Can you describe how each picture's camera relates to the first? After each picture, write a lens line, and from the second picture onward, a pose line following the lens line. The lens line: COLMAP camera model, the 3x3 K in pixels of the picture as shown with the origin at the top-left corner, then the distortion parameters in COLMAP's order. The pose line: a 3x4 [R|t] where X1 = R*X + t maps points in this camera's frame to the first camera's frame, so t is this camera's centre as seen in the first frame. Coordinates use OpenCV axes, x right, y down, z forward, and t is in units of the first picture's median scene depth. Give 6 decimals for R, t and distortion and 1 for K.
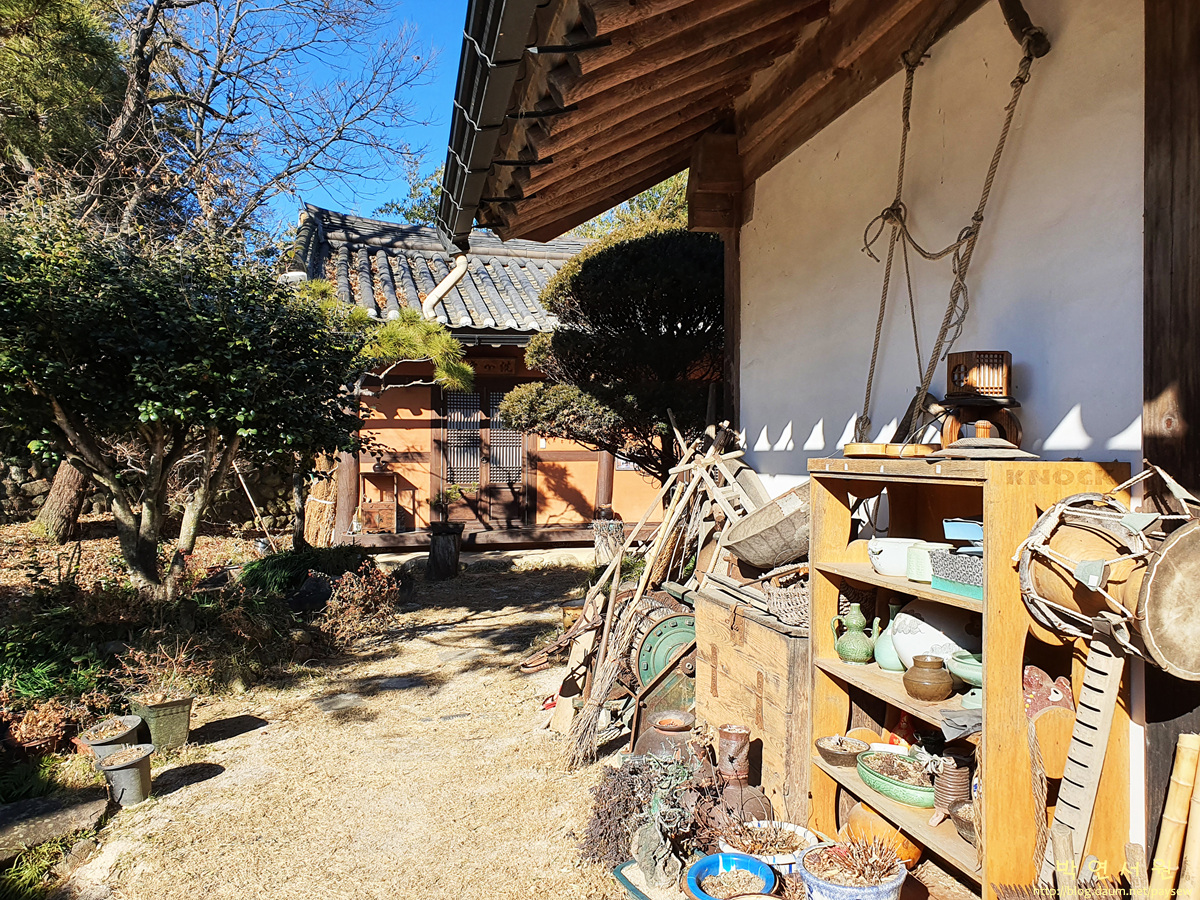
lens RADIAL K [[909.2, 0, 600.1], [0, 909.2, 454.1], [0, 0, 1]] dist [0.057336, -0.031412]
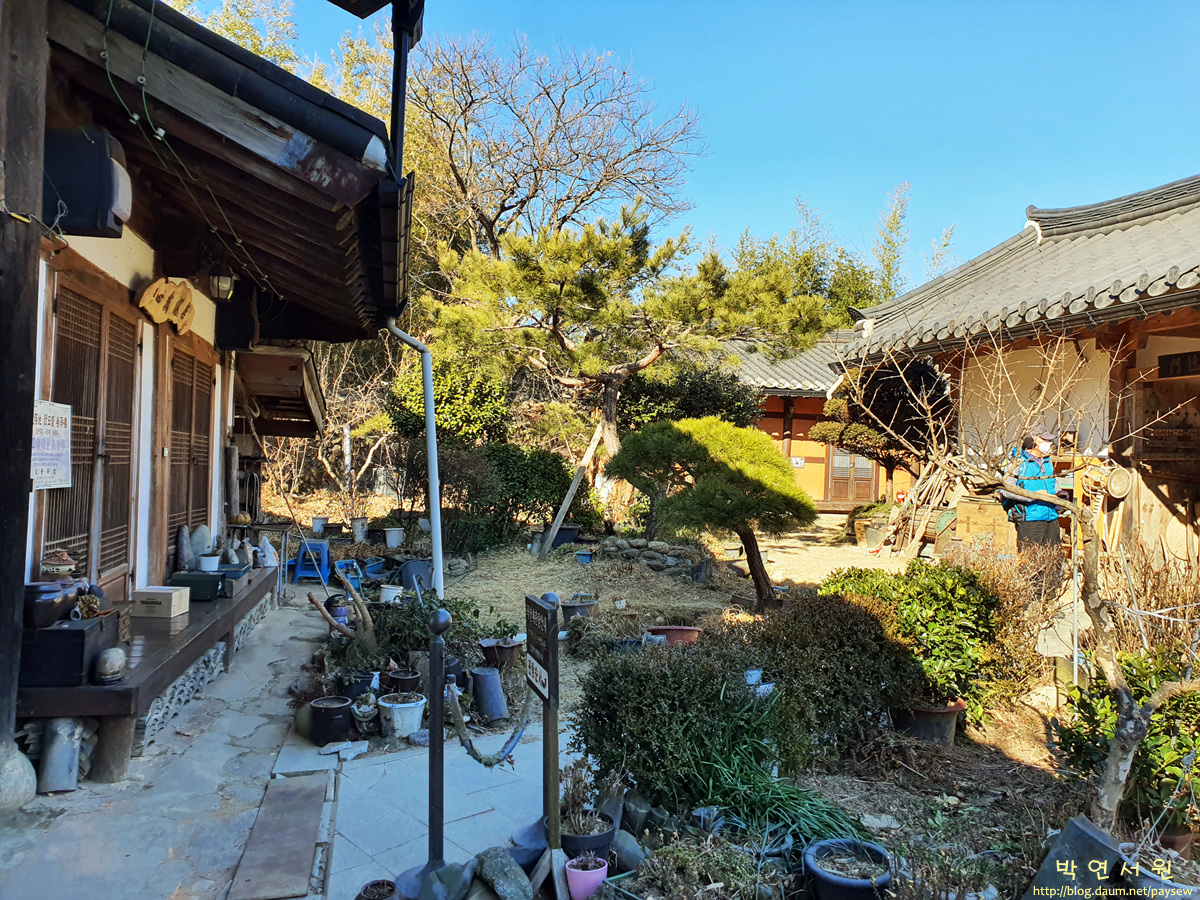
lens RADIAL K [[909.2, 0, 599.5], [0, 909.2, 445.2], [0, 0, 1]] dist [0.057336, -0.031412]
pose [[0.998703, 0.030771, 0.040565, -1.983661], [-0.030019, 0.999368, -0.019023, 0.102274], [-0.041125, 0.017780, 0.998996, -3.249115]]
